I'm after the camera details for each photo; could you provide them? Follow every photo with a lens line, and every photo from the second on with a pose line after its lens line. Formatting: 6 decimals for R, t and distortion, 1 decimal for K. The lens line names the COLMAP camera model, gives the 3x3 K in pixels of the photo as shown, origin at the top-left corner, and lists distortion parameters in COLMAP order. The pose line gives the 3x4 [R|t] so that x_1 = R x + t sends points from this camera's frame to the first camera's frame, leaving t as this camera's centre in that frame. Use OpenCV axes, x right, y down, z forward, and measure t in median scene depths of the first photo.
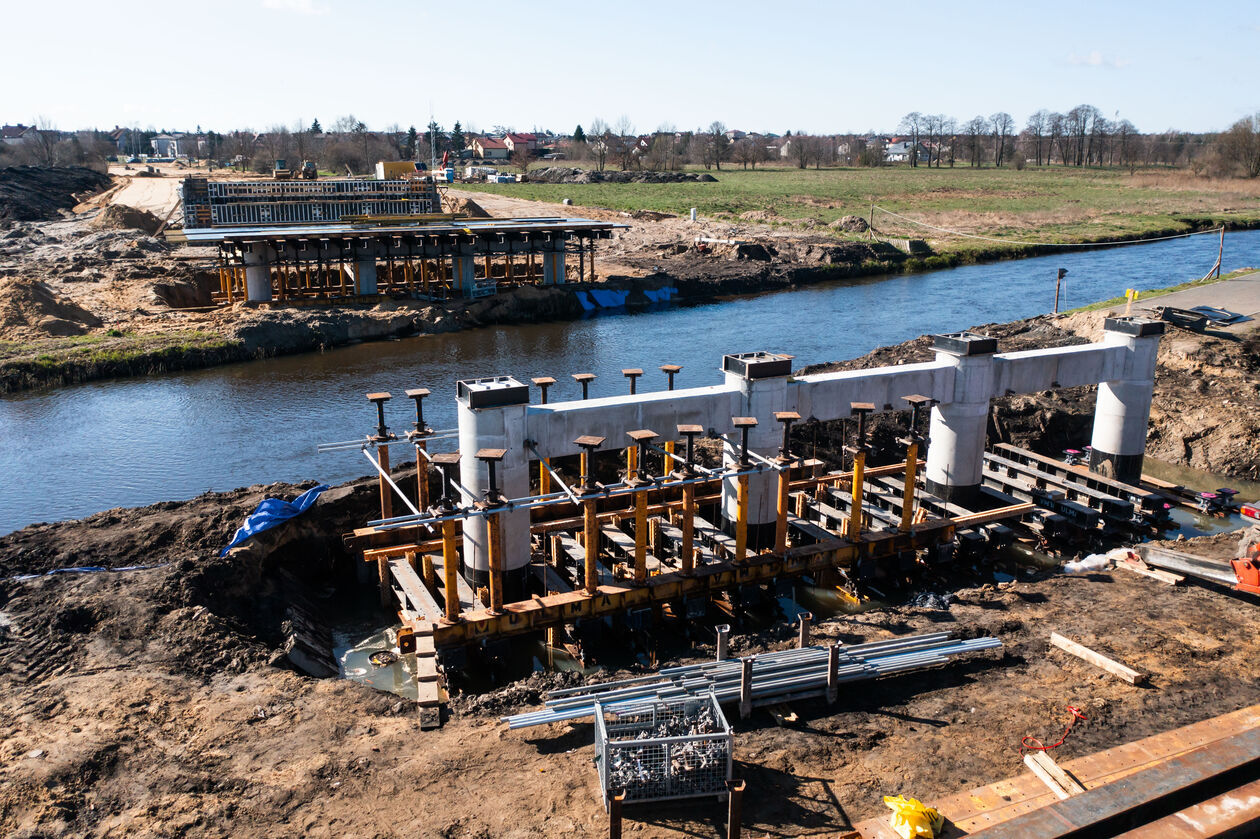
lens RADIAL K [[998.4, 0, 630.5], [0, 998.4, 421.4], [0, 0, 1]] dist [-0.017437, -0.000552]
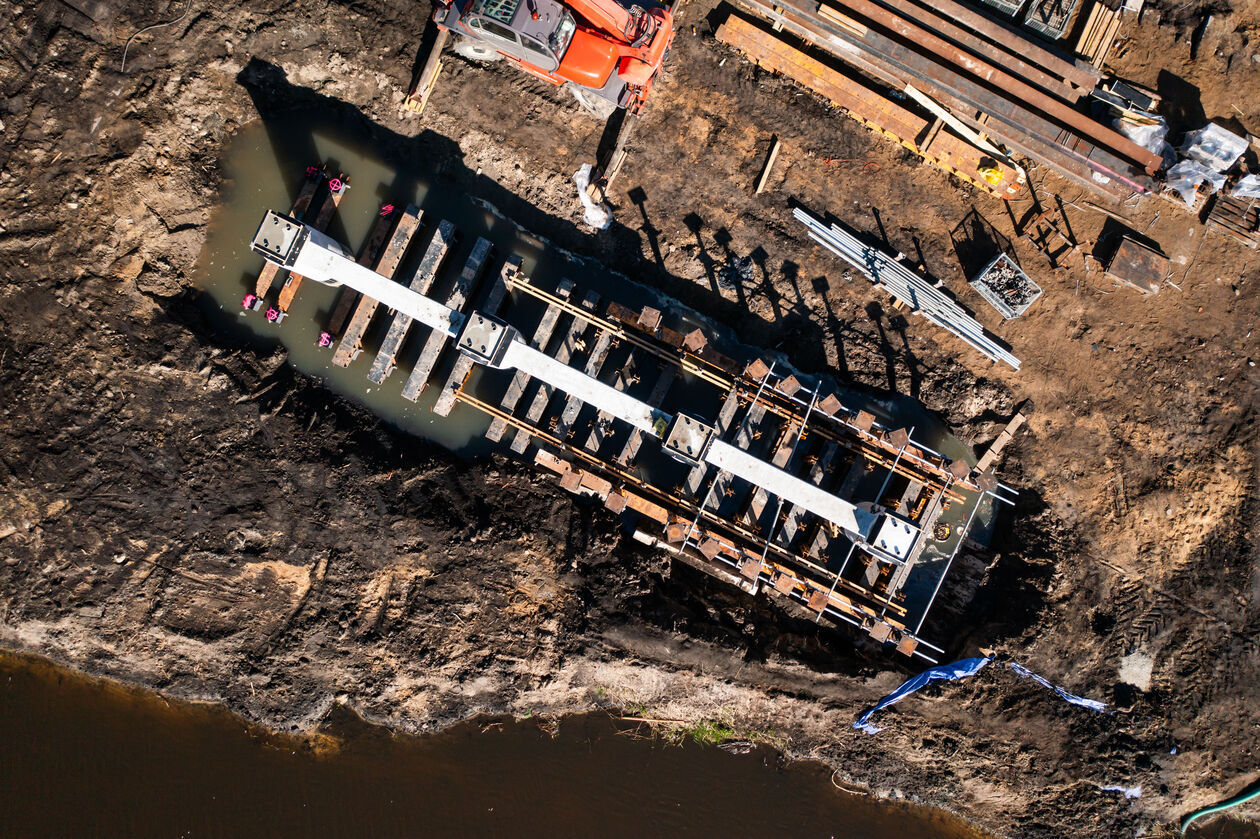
lens RADIAL K [[998.4, 0, 625.6], [0, 998.4, 413.9], [0, 0, 1]] dist [-0.017437, -0.000552]
pose [[-0.616319, -0.787494, 0.001970, 0.095812], [0.219810, -0.169627, 0.960682, -0.602617], [-0.756197, 0.592520, 0.277643, 0.345789]]
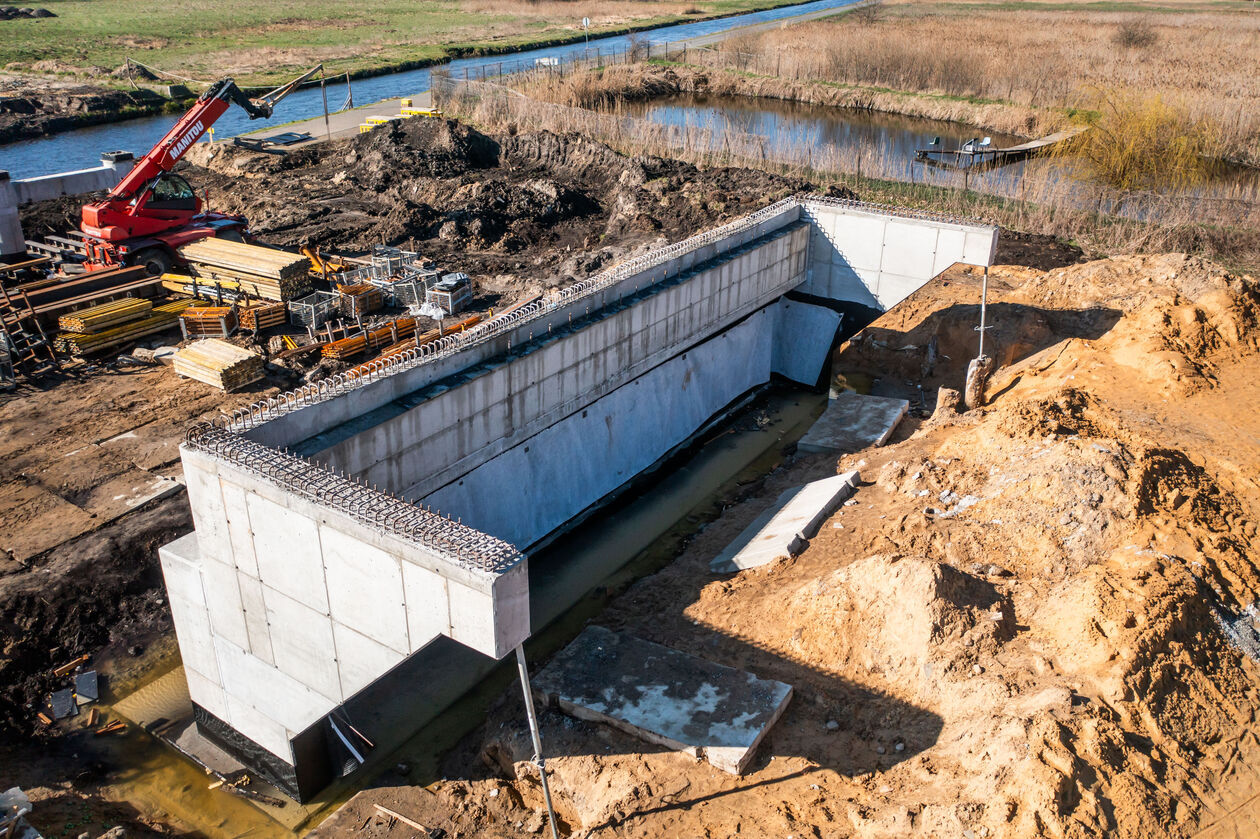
lens RADIAL K [[998.4, 0, 625.2], [0, 998.4, 417.1], [0, 0, 1]] dist [-0.017437, -0.000552]
pose [[0.863964, -0.204354, 0.460224, 0.227295], [0.125824, 0.972569, 0.195647, 0.079446], [-0.487581, -0.111124, 0.865977, -0.661685]]
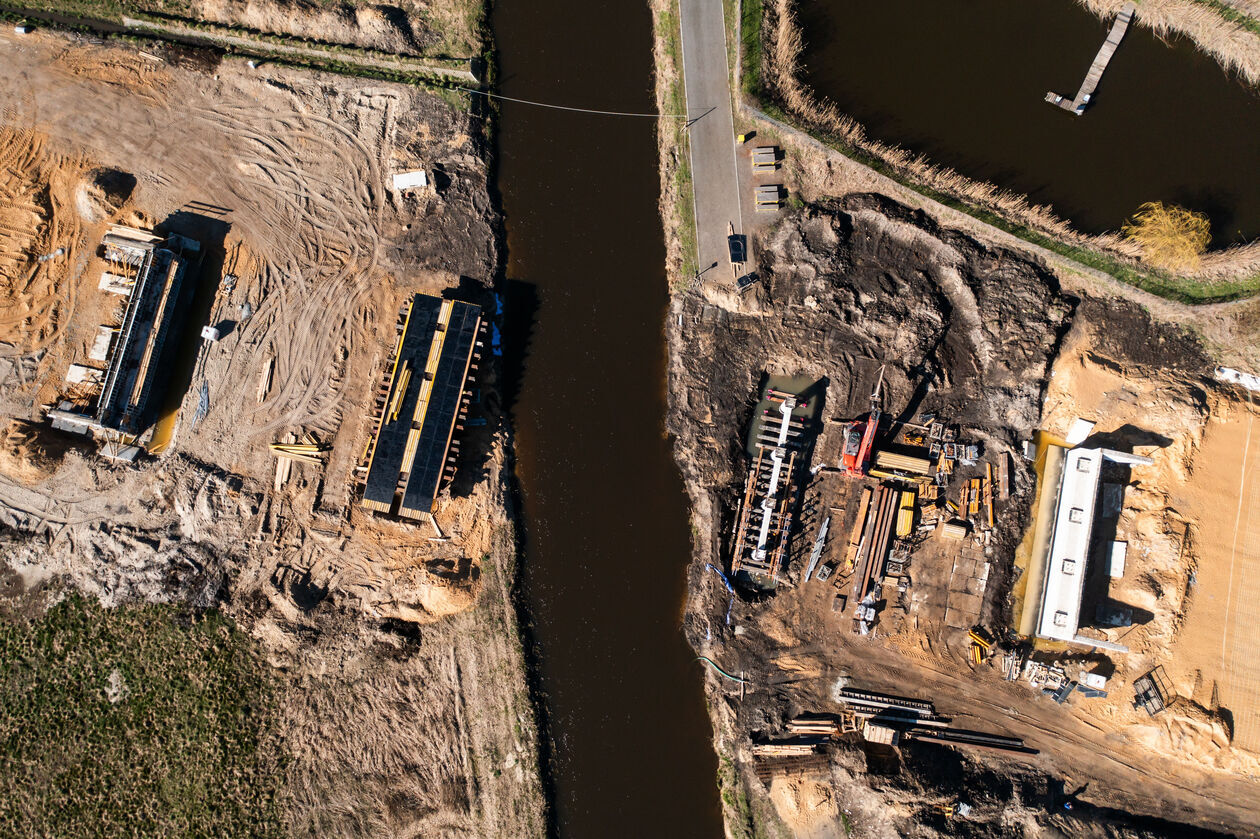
lens RADIAL K [[998.4, 0, 628.0], [0, 998.4, 415.1], [0, 0, 1]] dist [-0.017437, -0.000552]
pose [[0.618765, -0.777483, 0.112474, -0.284741], [0.211618, 0.302846, 0.929248, -2.604760], [-0.756537, -0.551184, 0.351919, -0.018837]]
